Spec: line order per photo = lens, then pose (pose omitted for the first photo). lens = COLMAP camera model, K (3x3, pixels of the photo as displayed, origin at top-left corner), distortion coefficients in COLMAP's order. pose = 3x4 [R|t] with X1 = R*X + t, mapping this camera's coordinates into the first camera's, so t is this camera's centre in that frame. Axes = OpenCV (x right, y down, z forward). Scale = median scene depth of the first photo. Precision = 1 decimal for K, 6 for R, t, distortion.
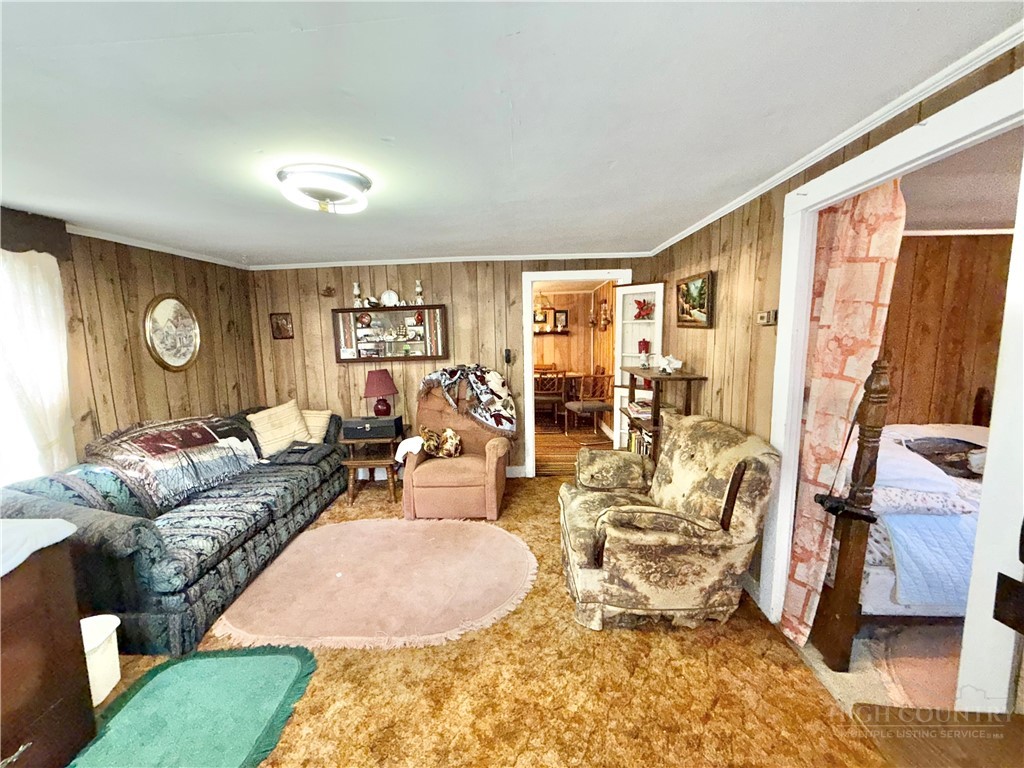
lens RADIAL K [[407.1, 0, 507.3], [0, 407.1, 384.1], [0, 0, 1]] dist [-0.000715, 0.000198]
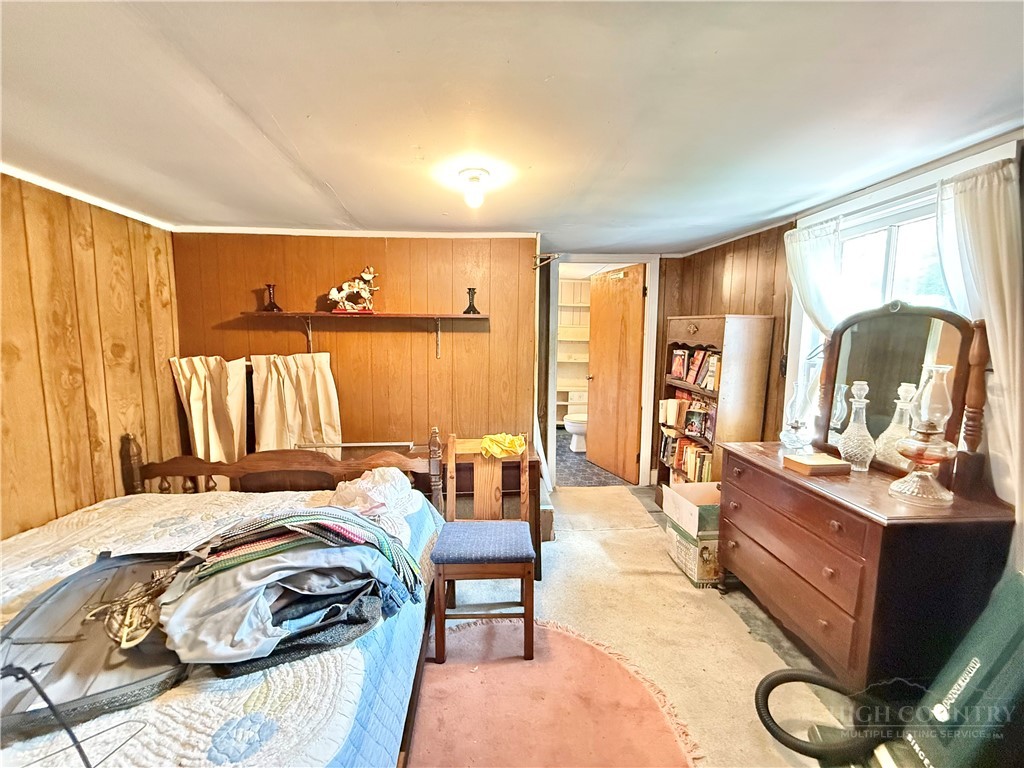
lens RADIAL K [[407.1, 0, 508.6], [0, 407.1, 380.7], [0, 0, 1]] dist [-0.000715, 0.000198]
pose [[-0.096512, -0.078273, 0.992249, 0.440503], [0.115870, 0.989241, 0.089306, -0.069531], [-0.988564, 0.123591, -0.086404, 0.415889]]
